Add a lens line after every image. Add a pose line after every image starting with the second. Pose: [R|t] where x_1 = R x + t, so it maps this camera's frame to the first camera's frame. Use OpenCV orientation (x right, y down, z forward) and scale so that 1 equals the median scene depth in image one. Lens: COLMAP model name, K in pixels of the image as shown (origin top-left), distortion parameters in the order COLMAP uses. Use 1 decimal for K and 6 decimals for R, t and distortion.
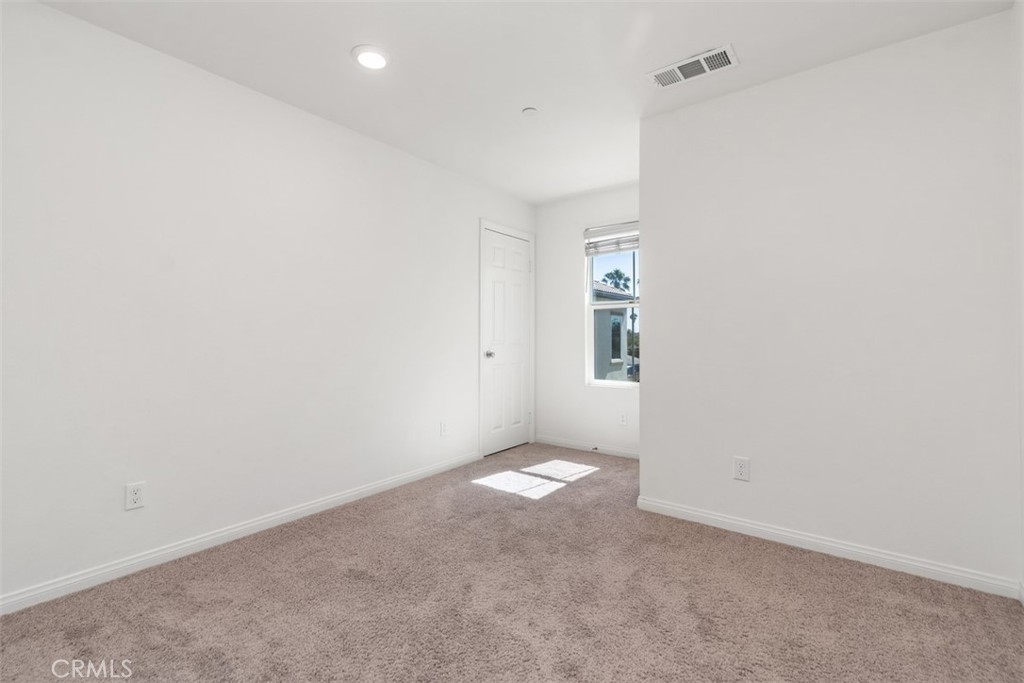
lens RADIAL K [[471.4, 0, 511.6], [0, 471.4, 336.9], [0, 0, 1]] dist [0.010413, -0.000523]
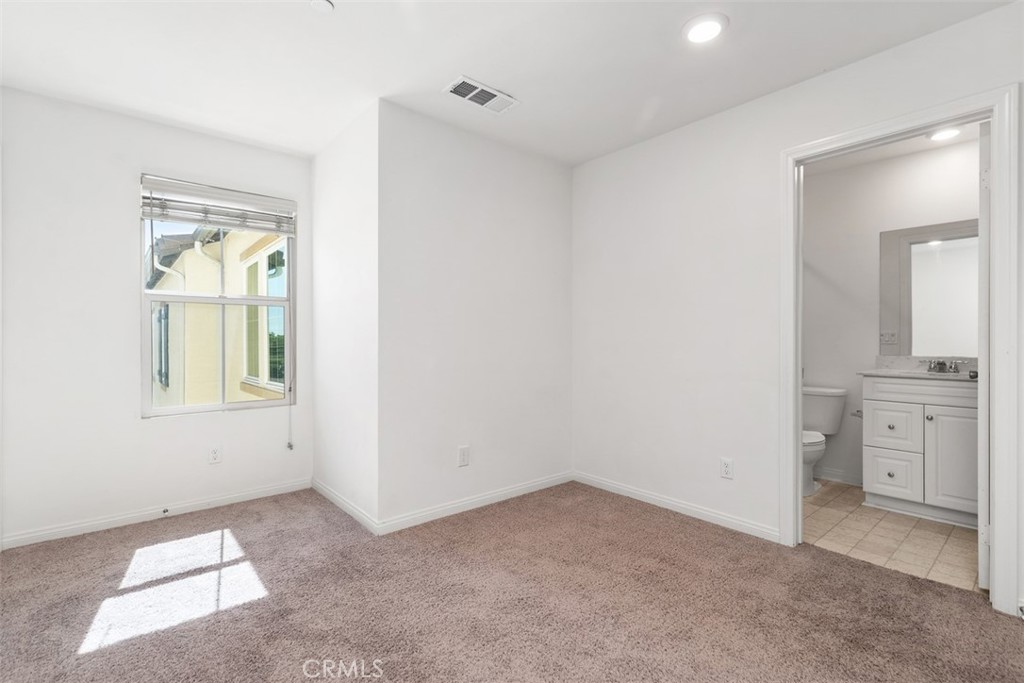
lens RADIAL K [[471.4, 0, 509.3], [0, 471.4, 340.8], [0, 0, 1]] dist [0.010413, -0.000523]
pose [[0.217140, -0.004686, 0.976129, -0.492571], [0.008736, 0.999958, 0.002857, -0.001617], [-0.976101, 0.007907, 0.217172, 0.519606]]
